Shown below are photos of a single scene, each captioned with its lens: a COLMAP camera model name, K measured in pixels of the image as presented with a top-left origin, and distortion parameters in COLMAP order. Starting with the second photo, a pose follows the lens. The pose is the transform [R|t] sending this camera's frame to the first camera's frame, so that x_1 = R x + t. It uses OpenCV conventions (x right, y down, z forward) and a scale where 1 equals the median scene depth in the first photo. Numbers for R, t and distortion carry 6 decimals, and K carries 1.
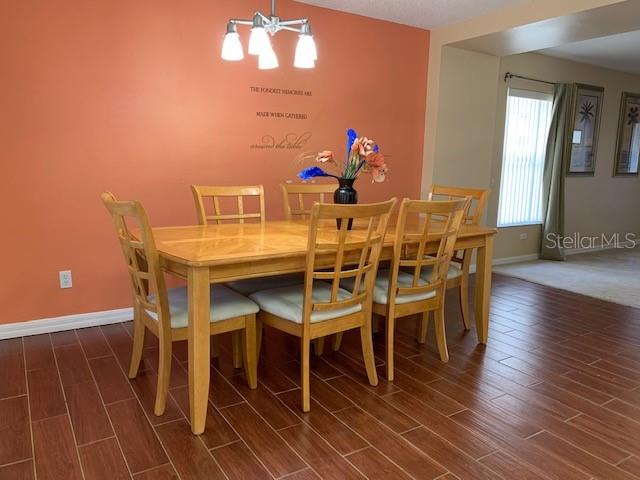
lens RADIAL K [[486.3, 0, 320.0], [0, 486.3, 240.0], [0, 0, 1]] dist [0.003346, -0.008608]
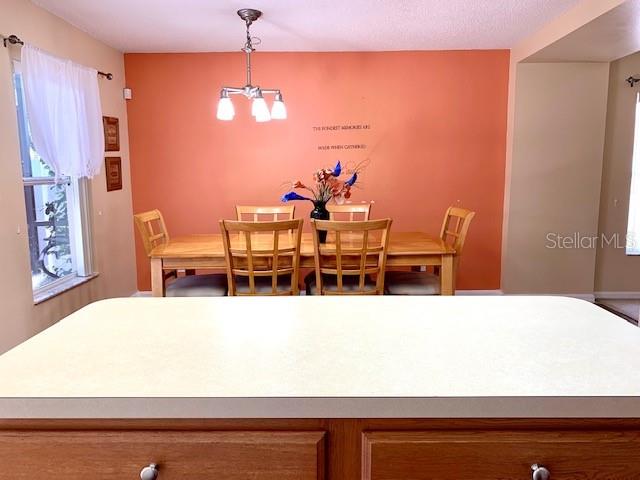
lens RADIAL K [[486.3, 0, 320.0], [0, 486.3, 240.0], [0, 0, 1]] dist [0.003346, -0.008608]
pose [[0.825352, 0.050210, -0.562381, 0.737057], [-0.067001, 0.997710, -0.009254, -0.015584], [0.560629, 0.045318, 0.826826, -0.022728]]
